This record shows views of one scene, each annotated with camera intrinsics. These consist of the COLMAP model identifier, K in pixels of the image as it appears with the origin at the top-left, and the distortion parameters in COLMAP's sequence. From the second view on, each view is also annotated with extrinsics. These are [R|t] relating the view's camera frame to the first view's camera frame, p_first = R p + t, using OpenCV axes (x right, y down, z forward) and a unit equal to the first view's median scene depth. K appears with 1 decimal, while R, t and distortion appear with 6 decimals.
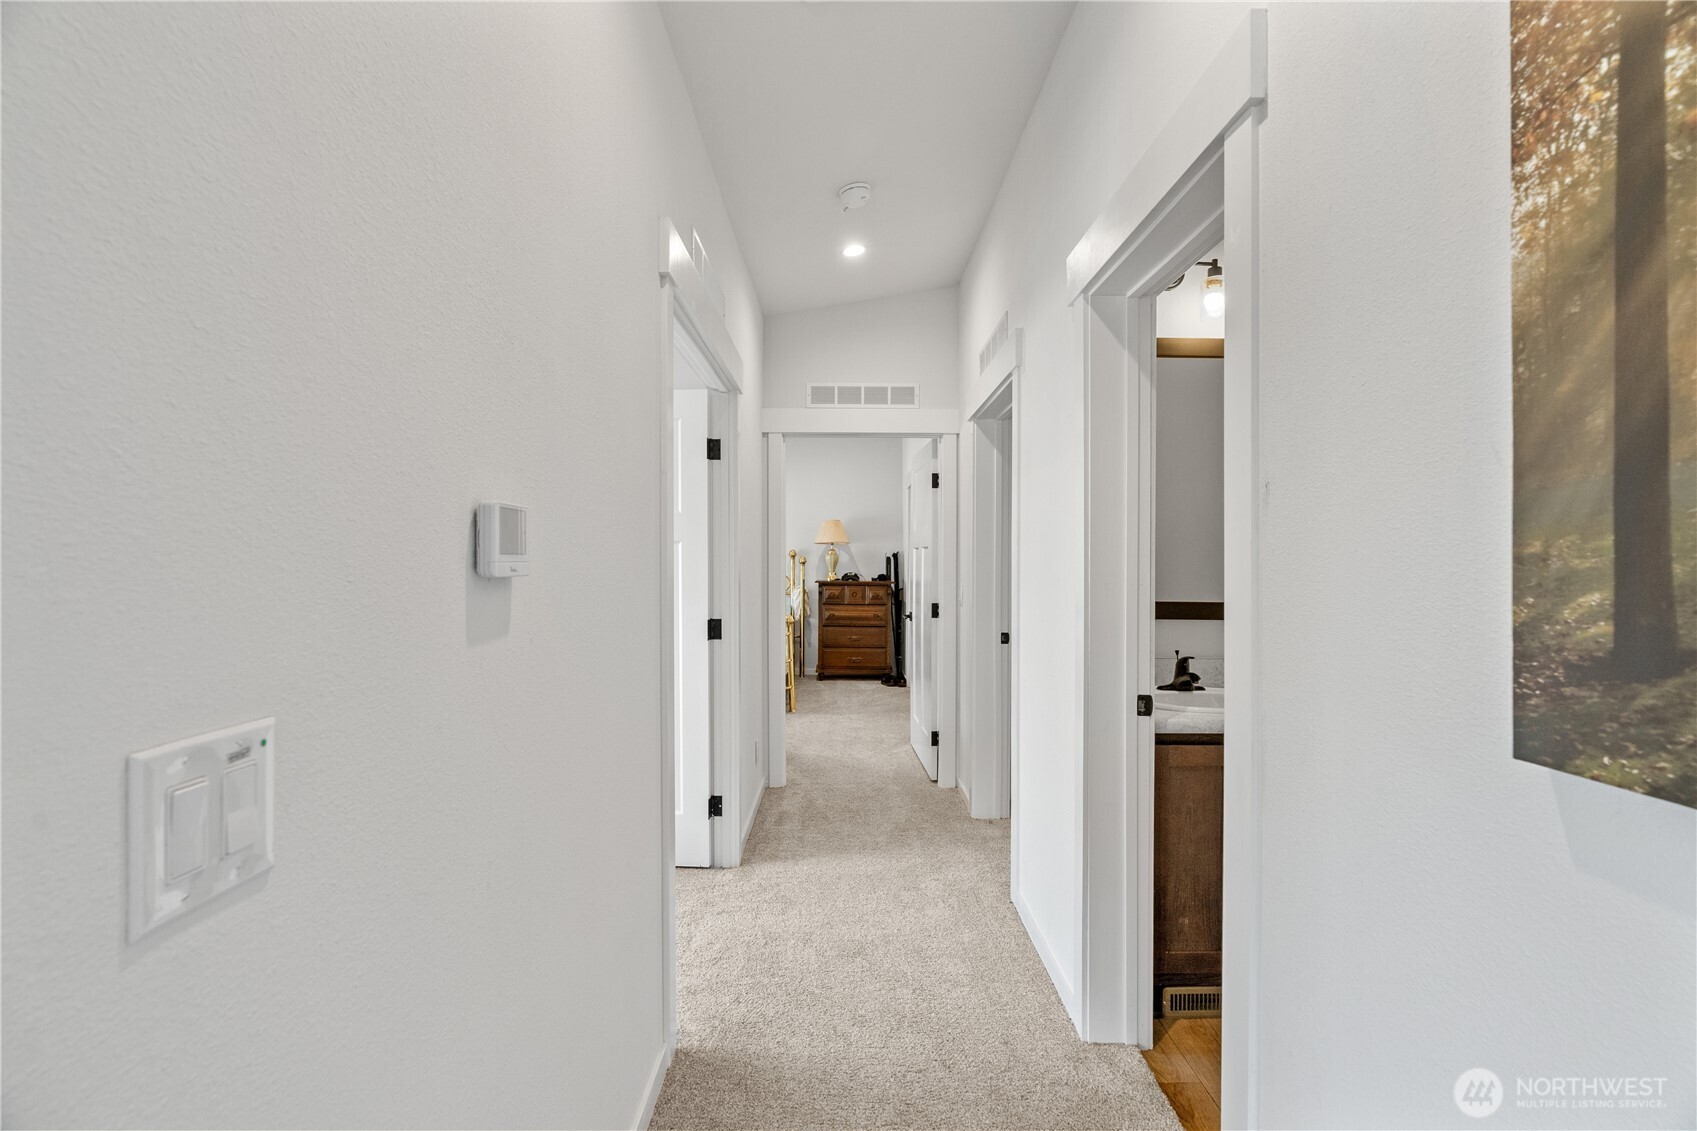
lens RADIAL K [[765.2, 0, 848.5], [0, 765.2, 565.5], [0, 0, 1]] dist [-0.013372, 0.000102]
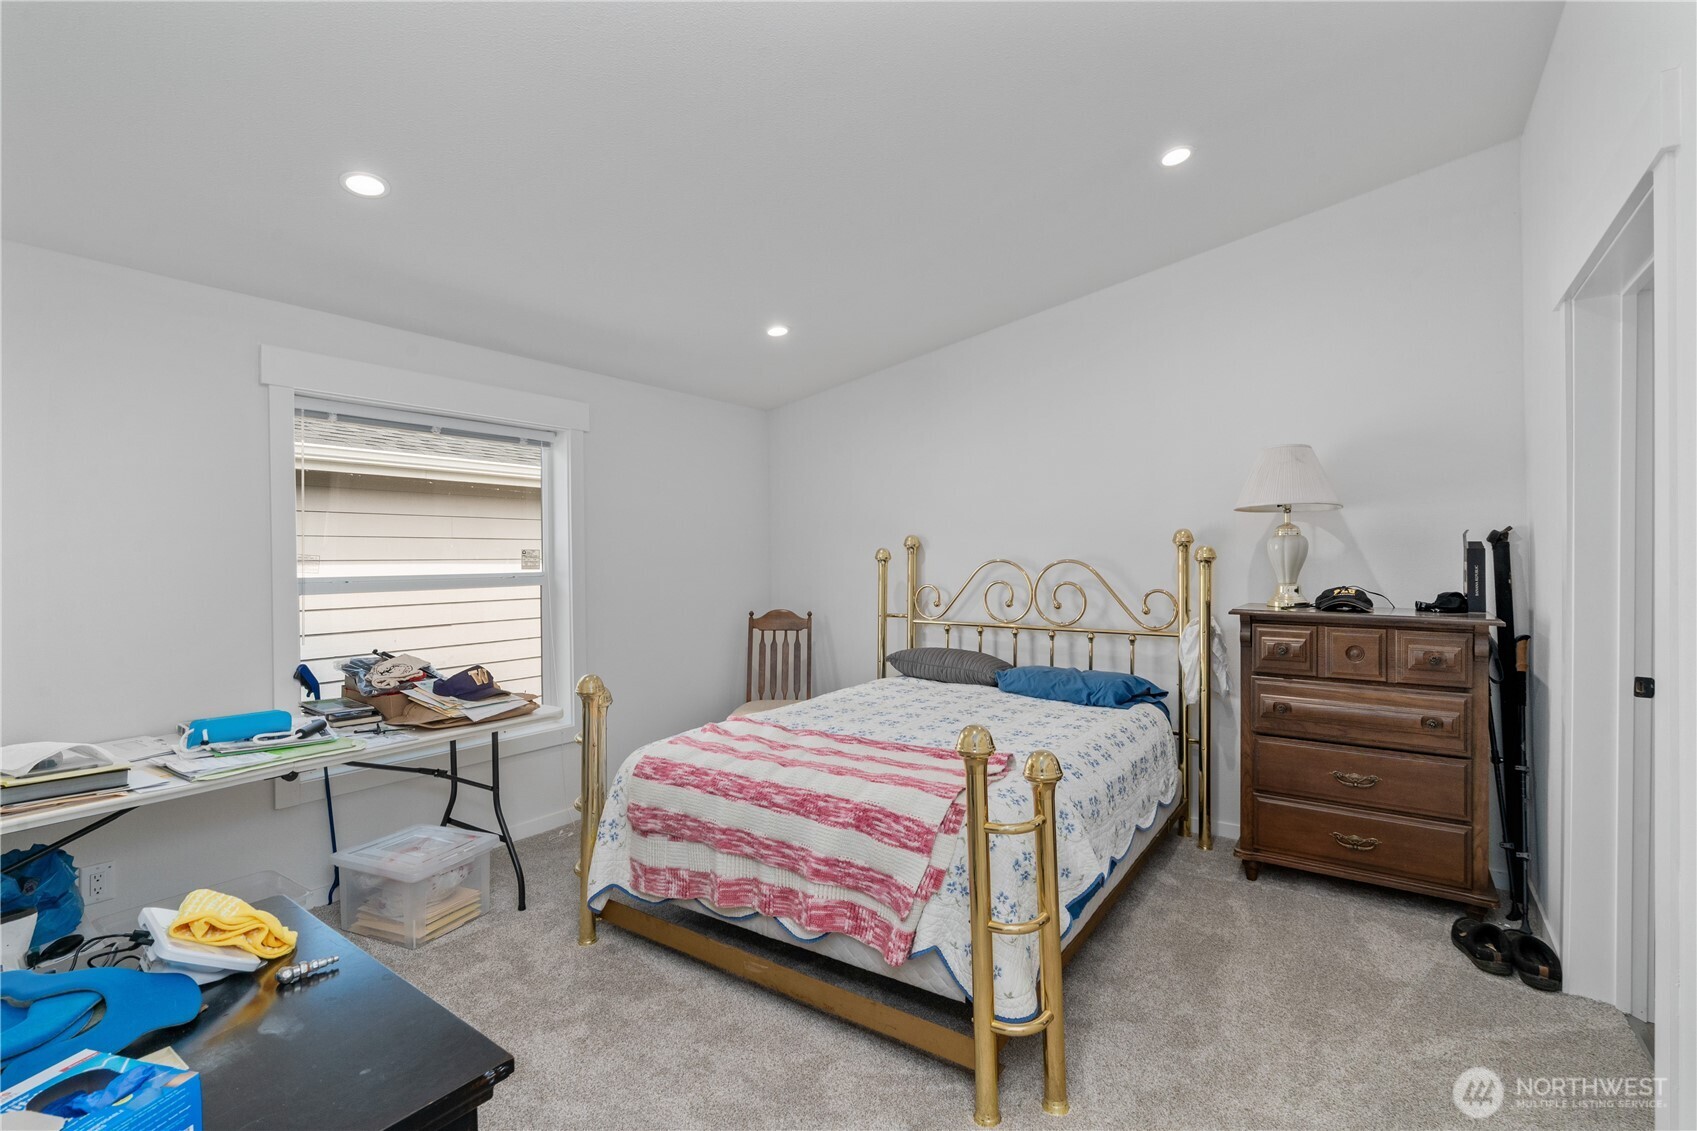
lens RADIAL K [[765.2, 0, 848.5], [0, 765.2, 565.5], [0, 0, 1]] dist [-0.013372, 0.000102]
pose [[0.819730, 0.000340, -0.572750, 0.016780], [0.006464, 0.999931, 0.009845, -0.006384], [0.572713, -0.011773, 0.819671, 0.574861]]
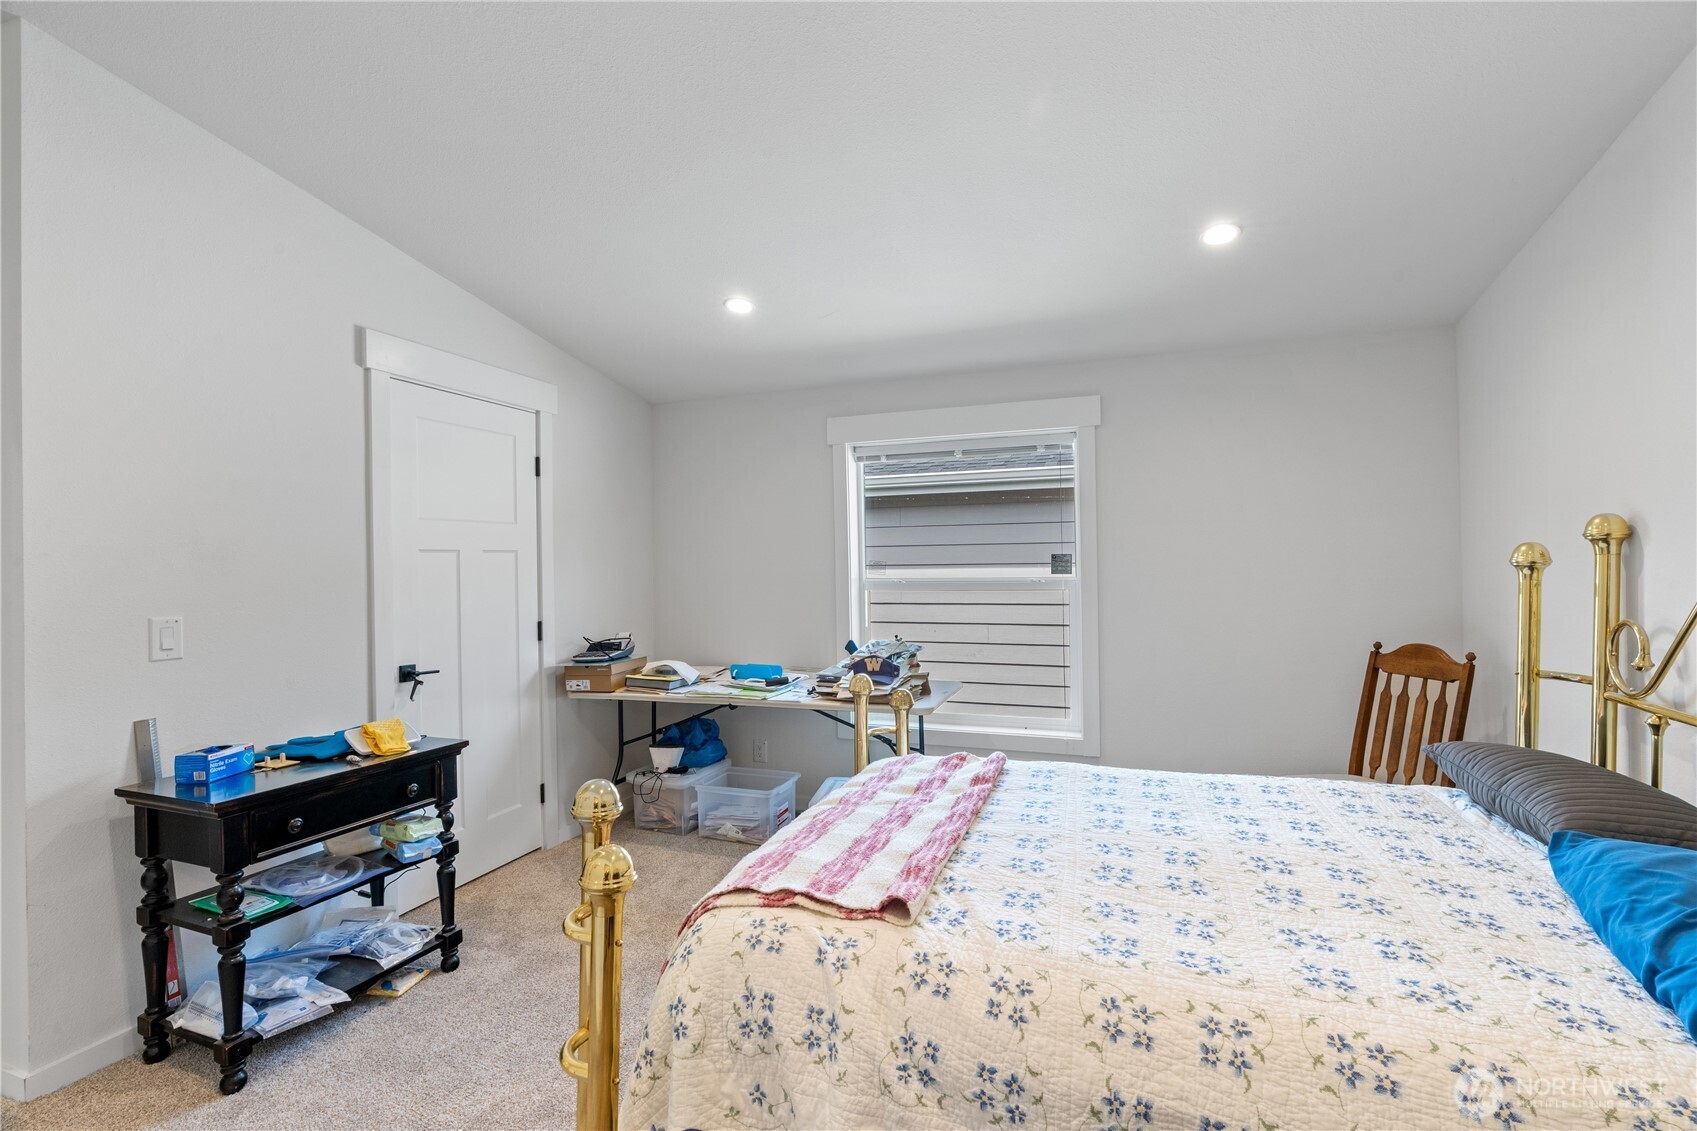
lens RADIAL K [[765.2, 0, 848.5], [0, 765.2, 565.5], [0, 0, 1]] dist [-0.013372, 0.000102]
pose [[-0.371603, 0.004976, -0.928379, 0.070833], [0.008877, 0.999959, 0.001806, -0.007383], [0.928349, -0.007570, -0.371631, 0.883055]]
